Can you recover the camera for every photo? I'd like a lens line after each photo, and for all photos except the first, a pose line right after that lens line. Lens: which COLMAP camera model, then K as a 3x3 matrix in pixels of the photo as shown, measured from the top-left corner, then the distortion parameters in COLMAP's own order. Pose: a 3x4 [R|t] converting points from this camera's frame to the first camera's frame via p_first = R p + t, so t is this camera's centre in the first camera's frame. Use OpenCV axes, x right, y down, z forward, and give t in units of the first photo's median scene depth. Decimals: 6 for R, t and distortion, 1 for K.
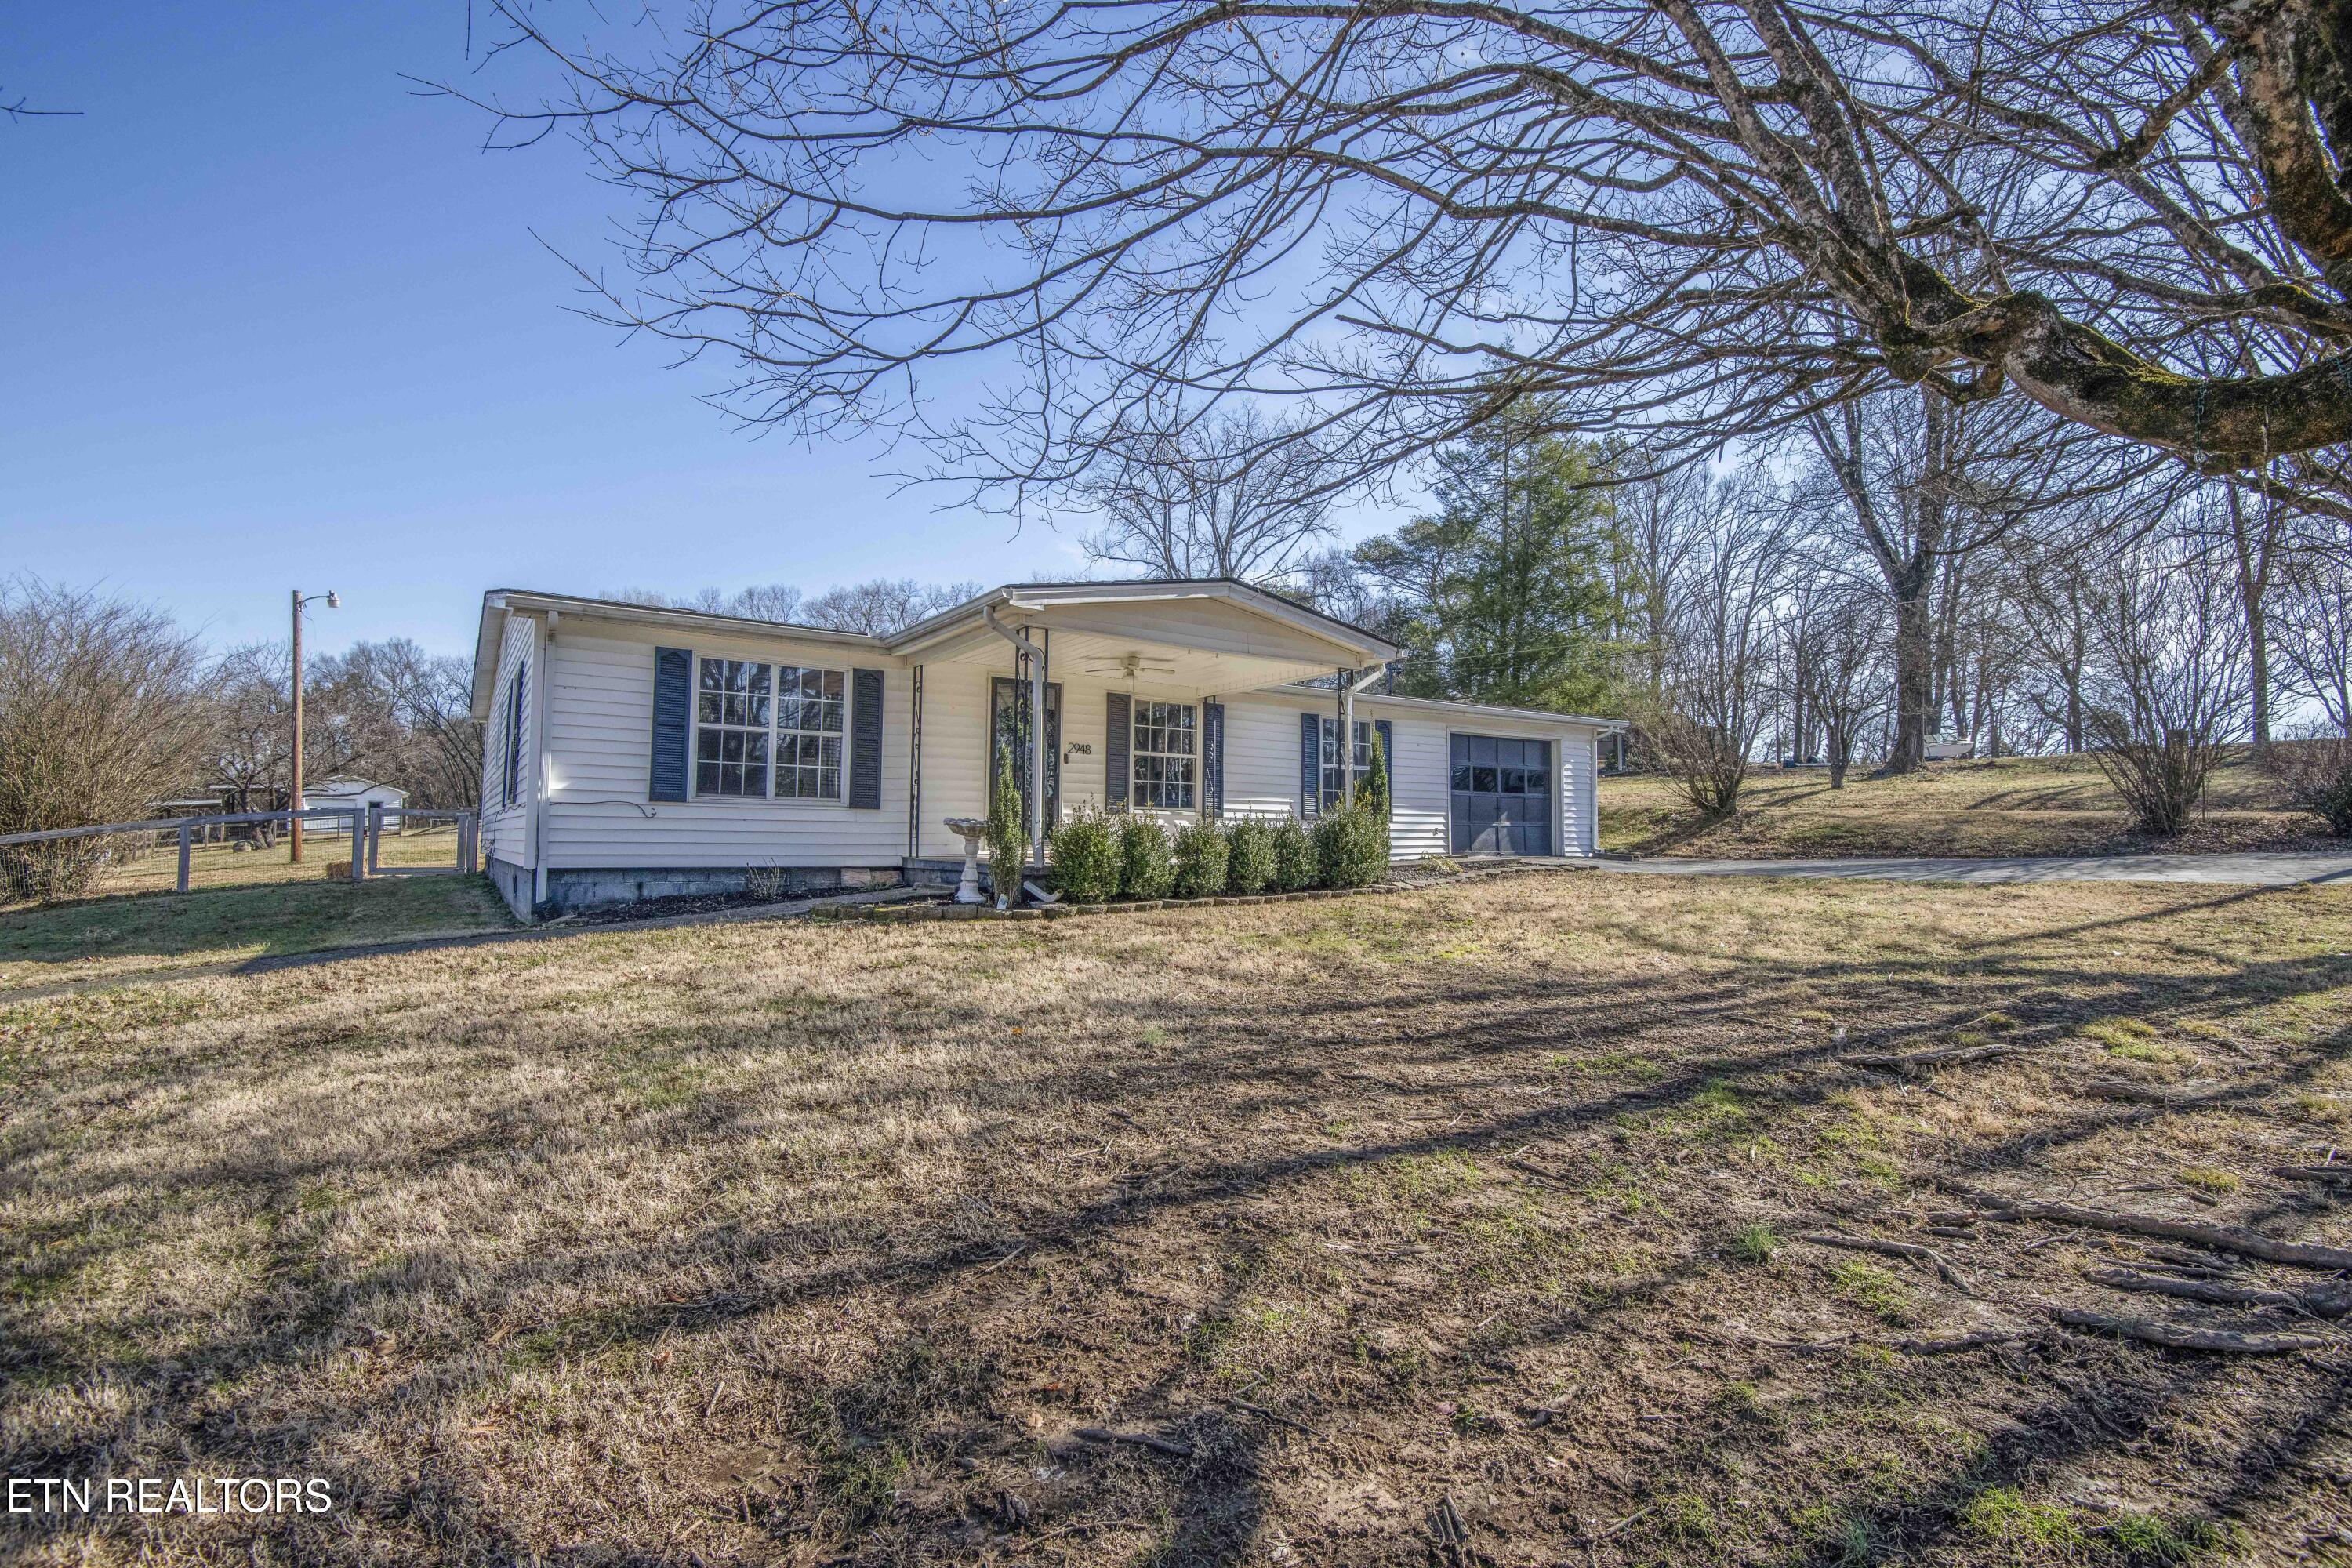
lens RADIAL K [[1089.0, 0, 1188.3], [0, 1089.0, 782.0], [0, 0, 1]] dist [-0.011278, -0.016841]
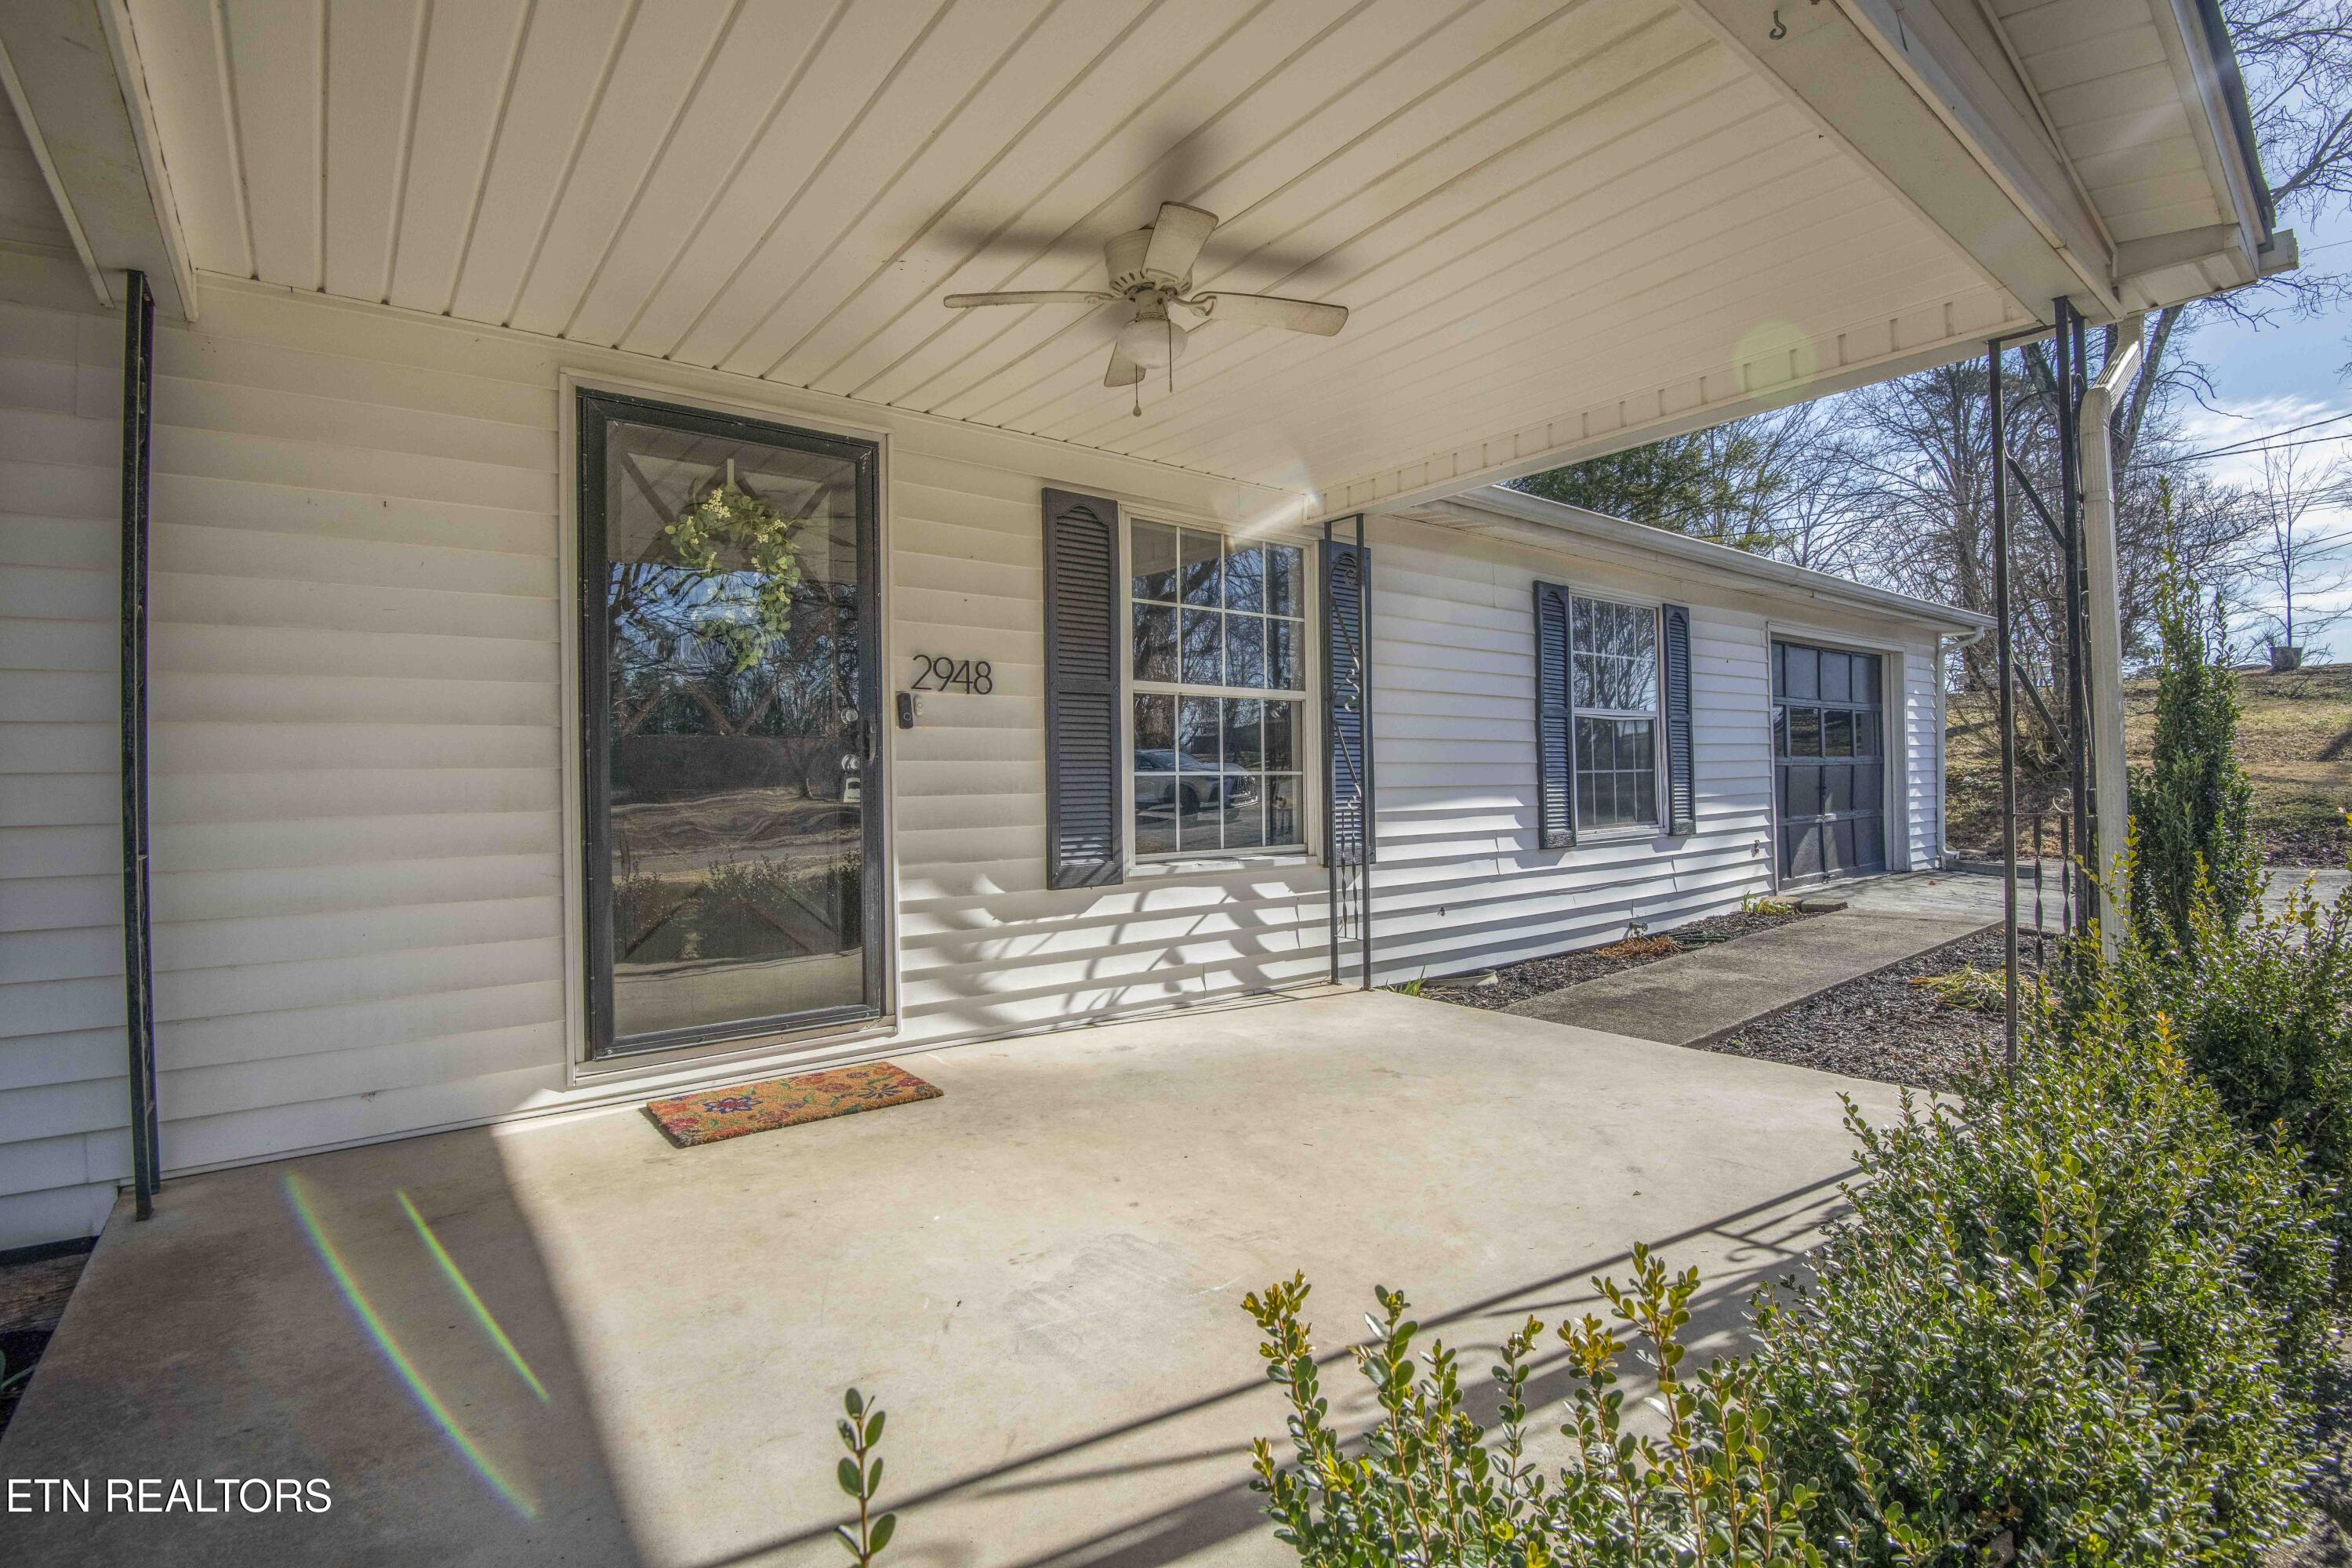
lens RADIAL K [[1089.0, 0, 1188.3], [0, 1089.0, 782.0], [0, 0, 1]] dist [-0.011278, -0.016841]
pose [[0.997772, -0.023634, 0.062393, -0.056304], [0.020252, 0.998320, 0.054291, -0.016588], [-0.063571, -0.052907, 0.996574, 0.708537]]
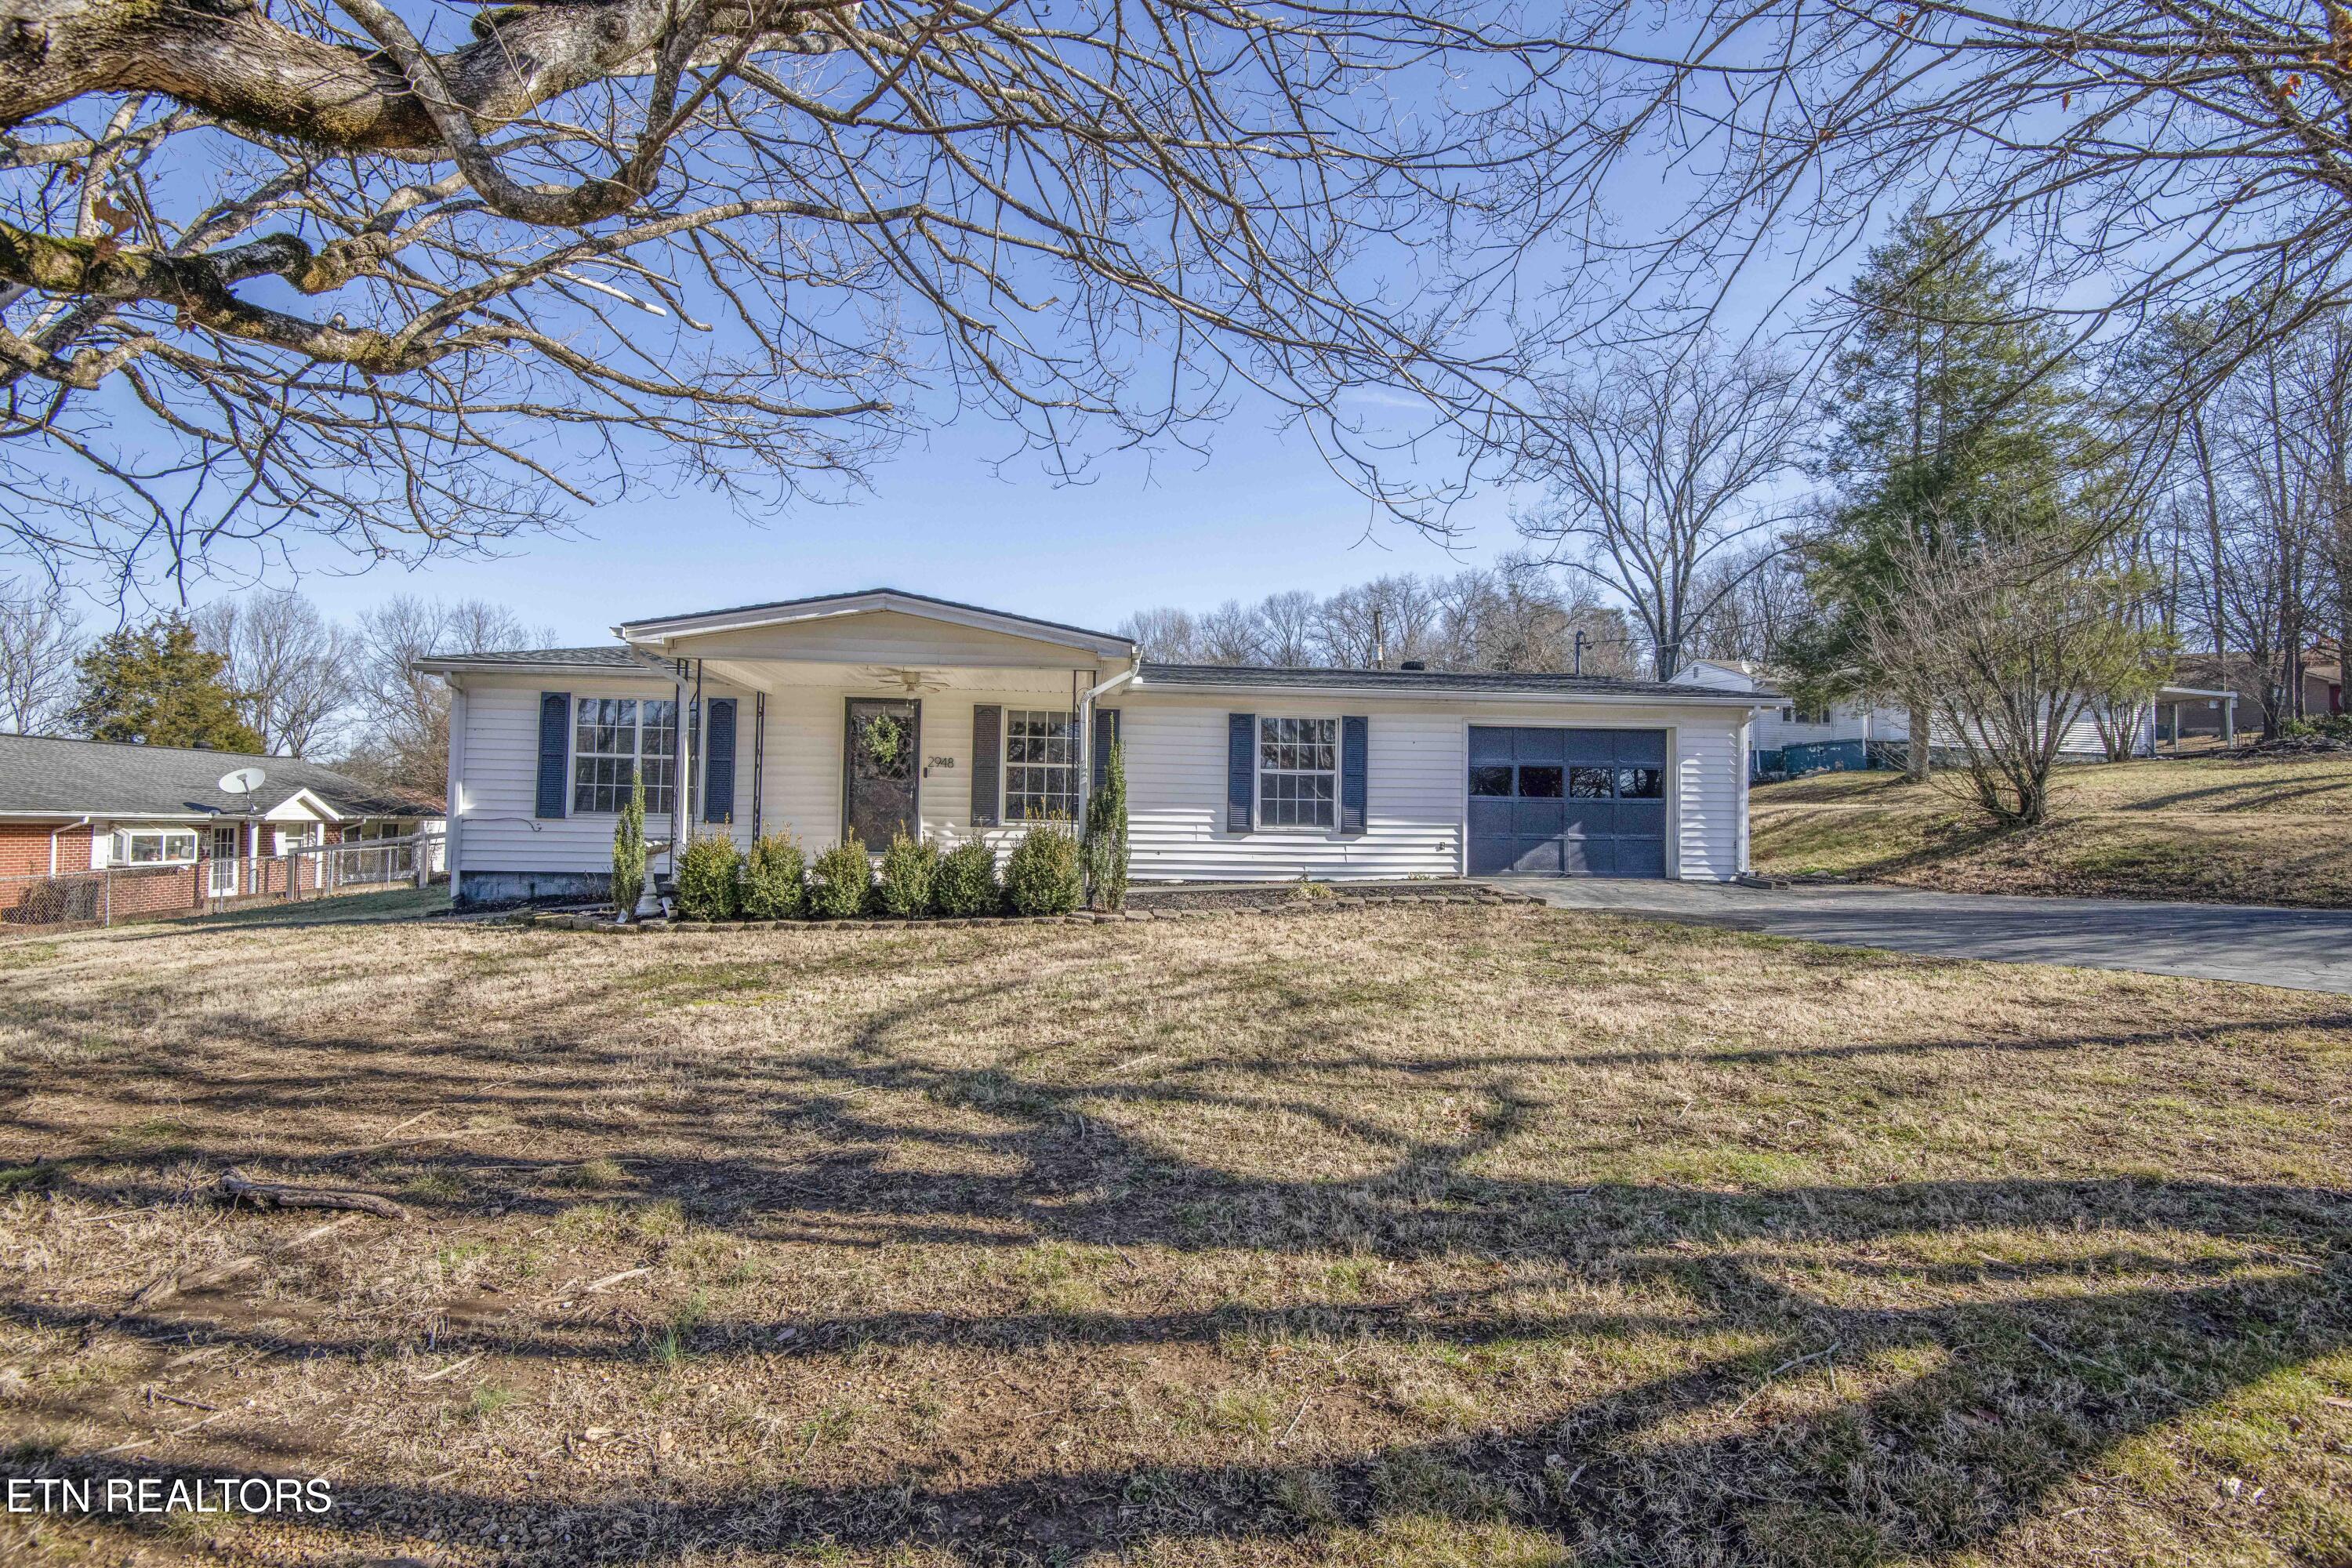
lens RADIAL K [[1089.0, 0, 1188.3], [0, 1089.0, 782.0], [0, 0, 1]] dist [-0.011278, -0.016841]
pose [[0.870158, -0.011394, -0.492640, 0.599928], [0.015854, 0.999862, 0.004878, -0.013684], [0.492517, -0.012055, 0.870219, 0.235326]]
